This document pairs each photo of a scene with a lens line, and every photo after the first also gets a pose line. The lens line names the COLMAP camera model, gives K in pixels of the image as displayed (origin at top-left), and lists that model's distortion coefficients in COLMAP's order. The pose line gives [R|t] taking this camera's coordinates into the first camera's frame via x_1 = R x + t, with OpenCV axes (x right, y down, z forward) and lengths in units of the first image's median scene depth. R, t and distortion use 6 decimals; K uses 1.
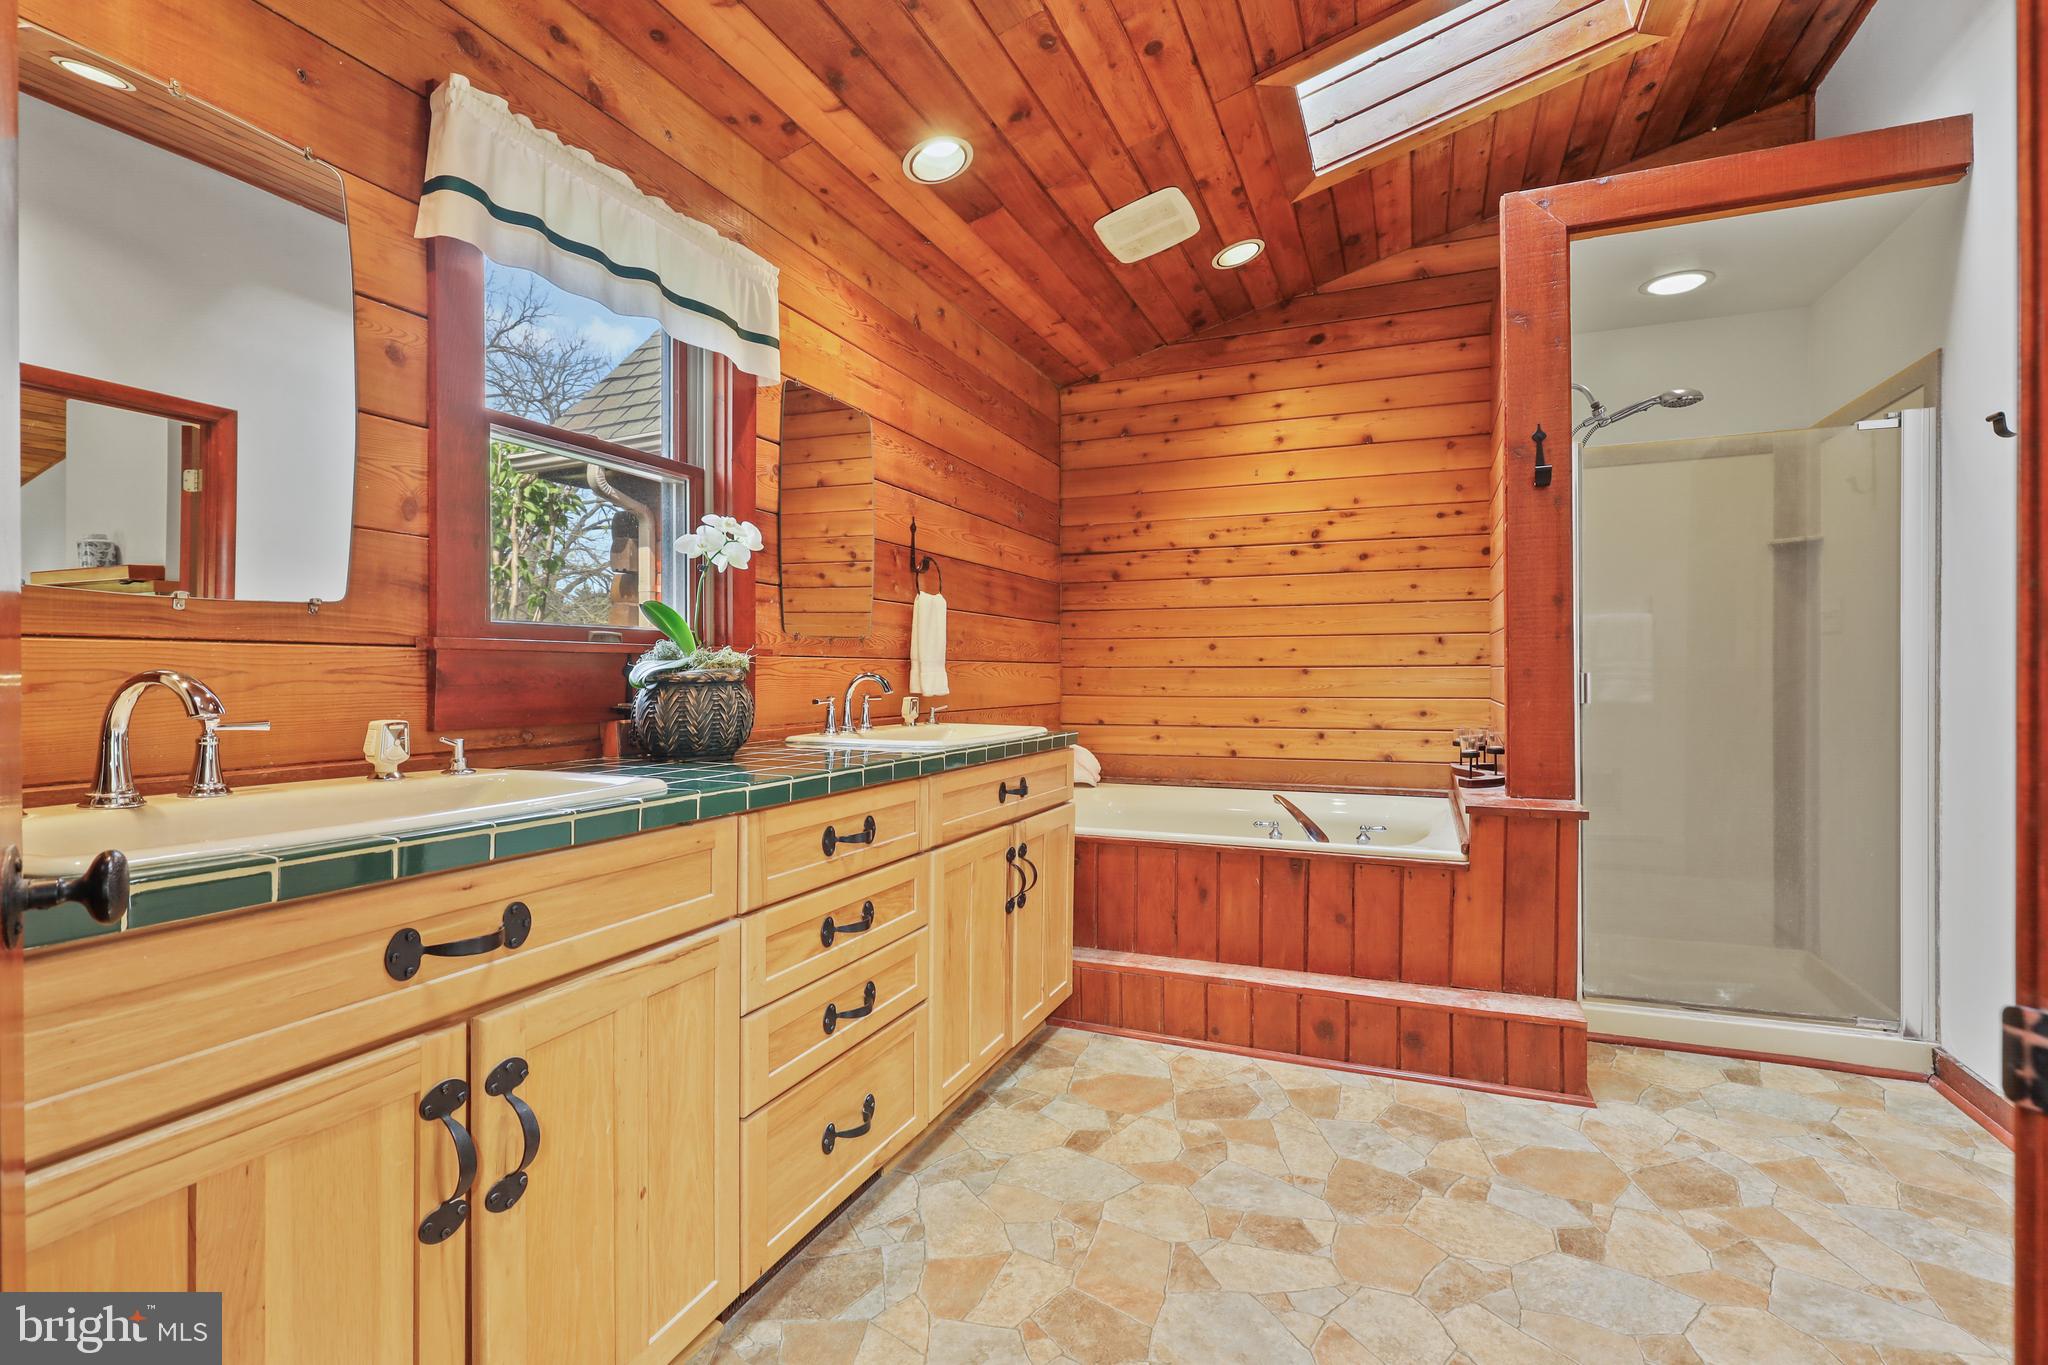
lens RADIAL K [[950.5, 0, 1032.3], [0, 950.5, 678.5], [0, 0, 1]] dist [-0.000218, -0.000132]
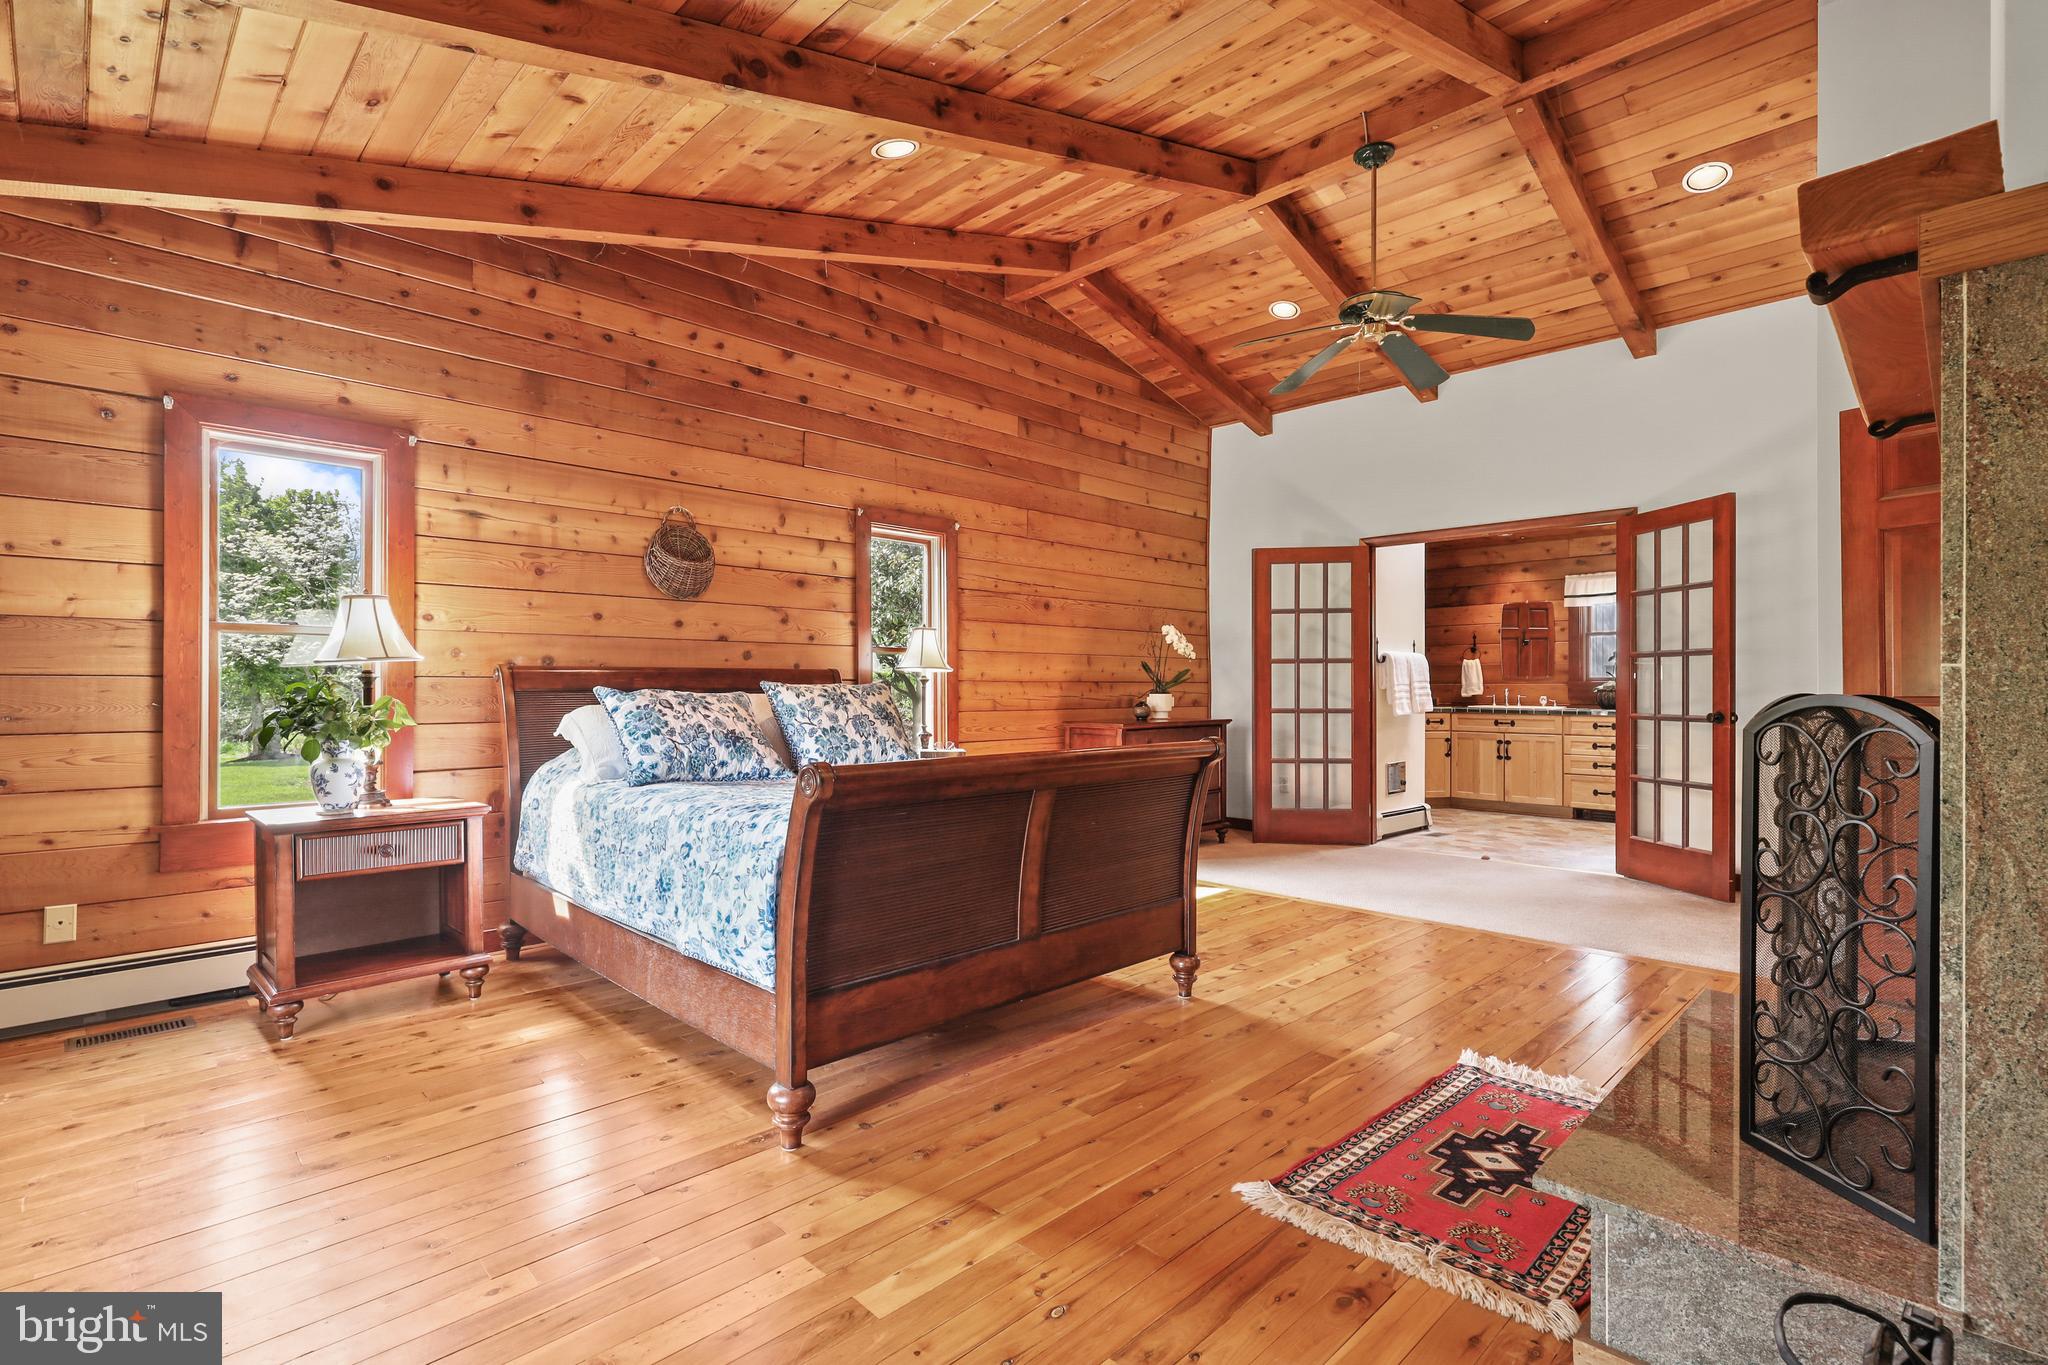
lens RADIAL K [[950.5, 0, 1032.2], [0, 950.5, 676.8], [0, 0, 1]] dist [-0.000218, -0.000132]
pose [[-0.394515, -0.006398, -0.918867, 4.478414], [-0.002552, 0.999980, -0.005867, -0.026536], [0.918886, 0.000030, -0.394523, 0.289820]]
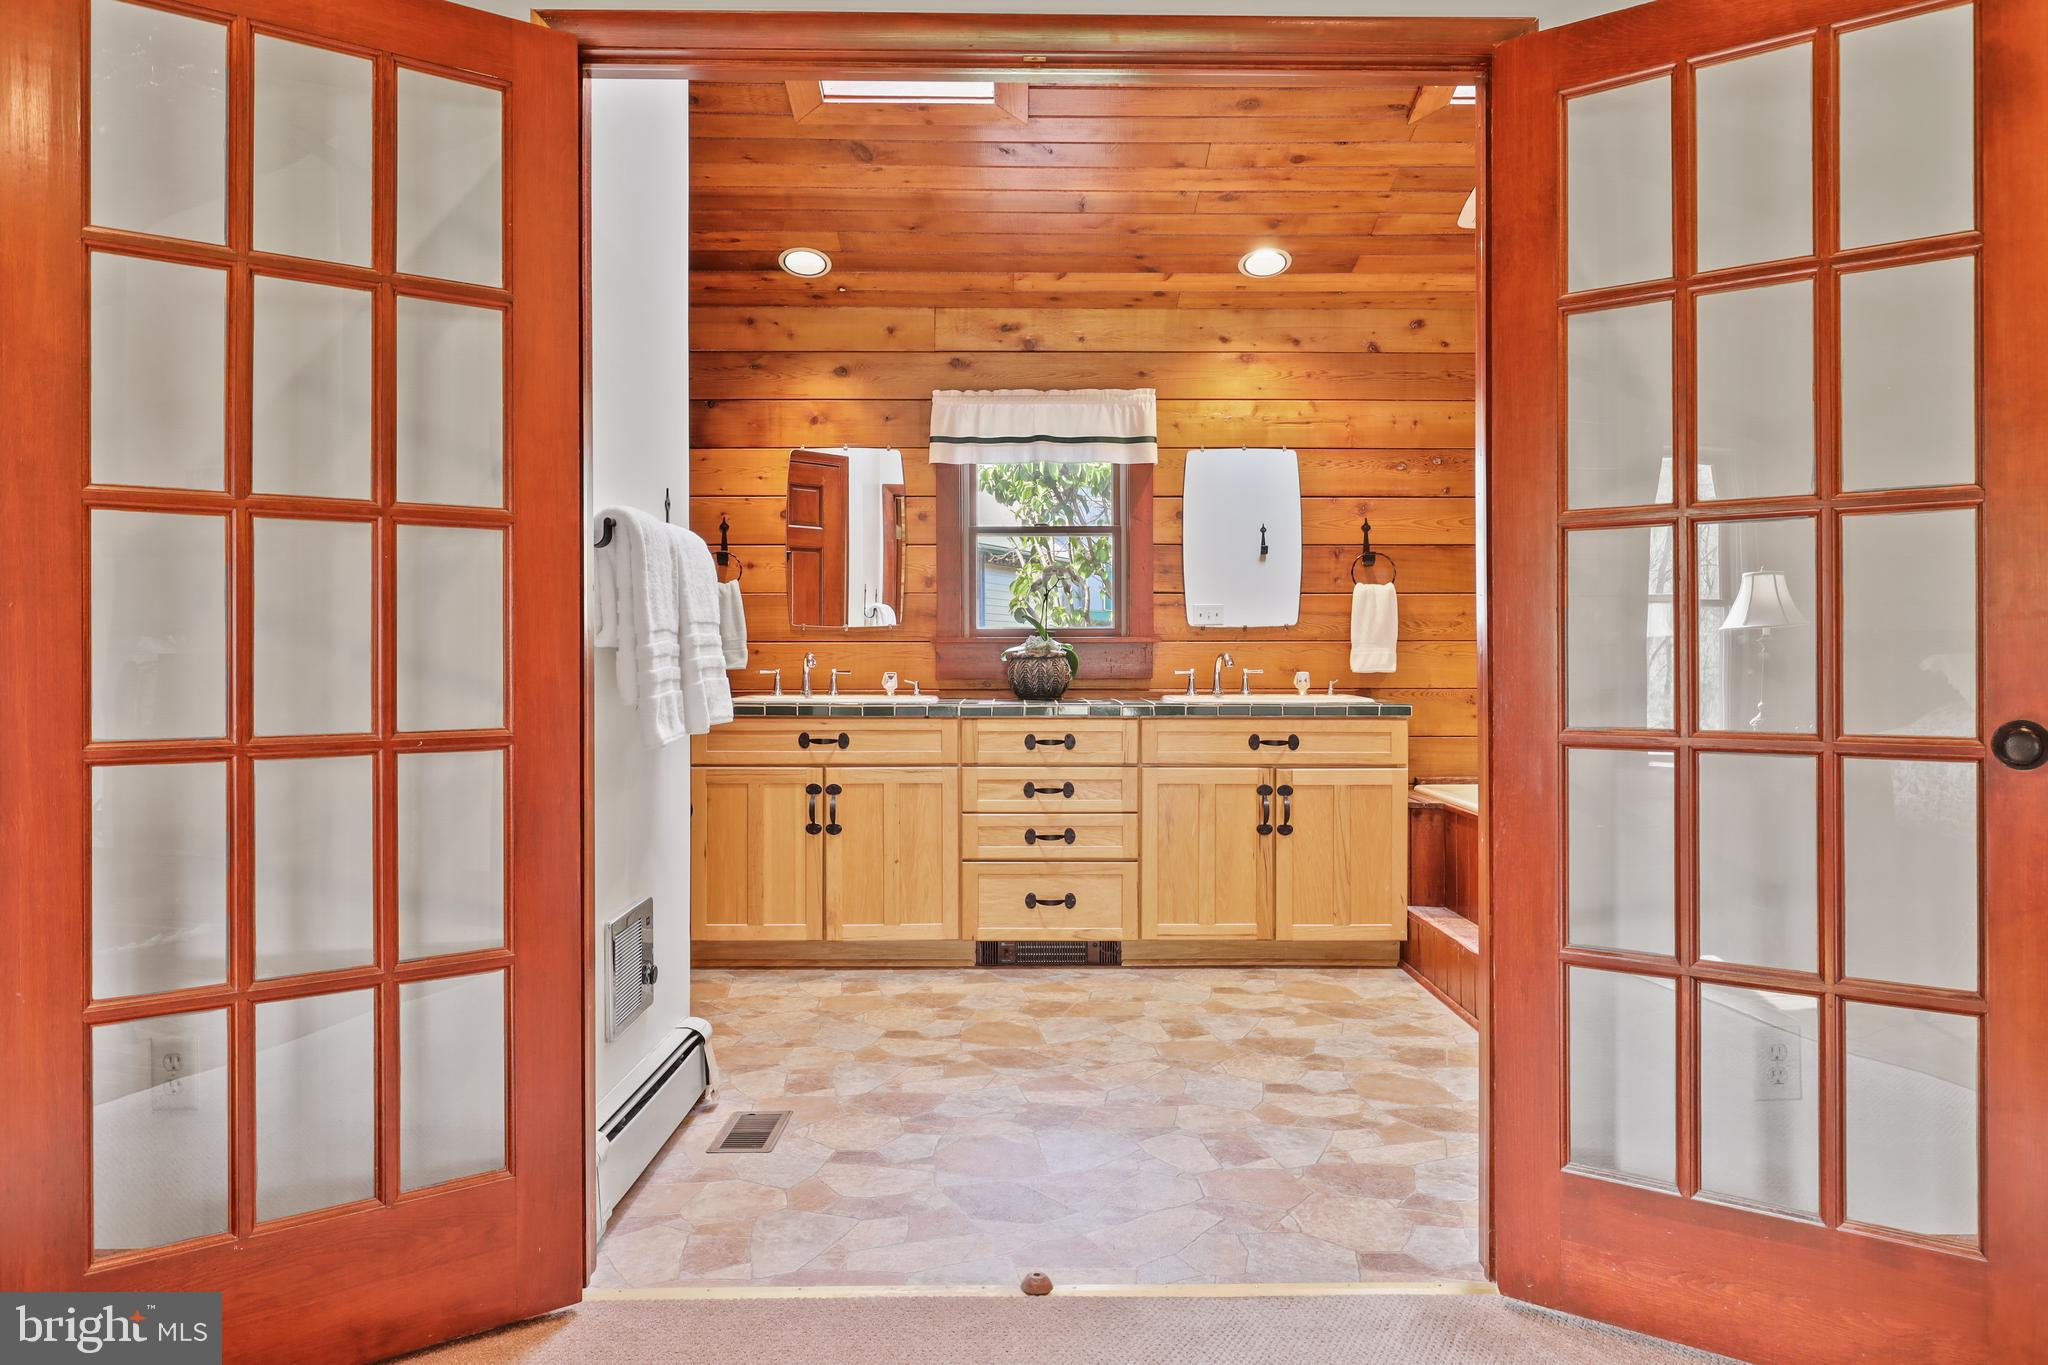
lens RADIAL K [[1330.0, 0, 998.0], [0, 1330.0, 656.2], [0, 0, 1]] dist [0.003391, 0.000614]
pose [[0.377846, -0.001711, -0.925867, 1.976730], [-0.002638, 0.999992, -0.002925, 0.008648], [0.925865, 0.003548, 0.377838, -0.051151]]
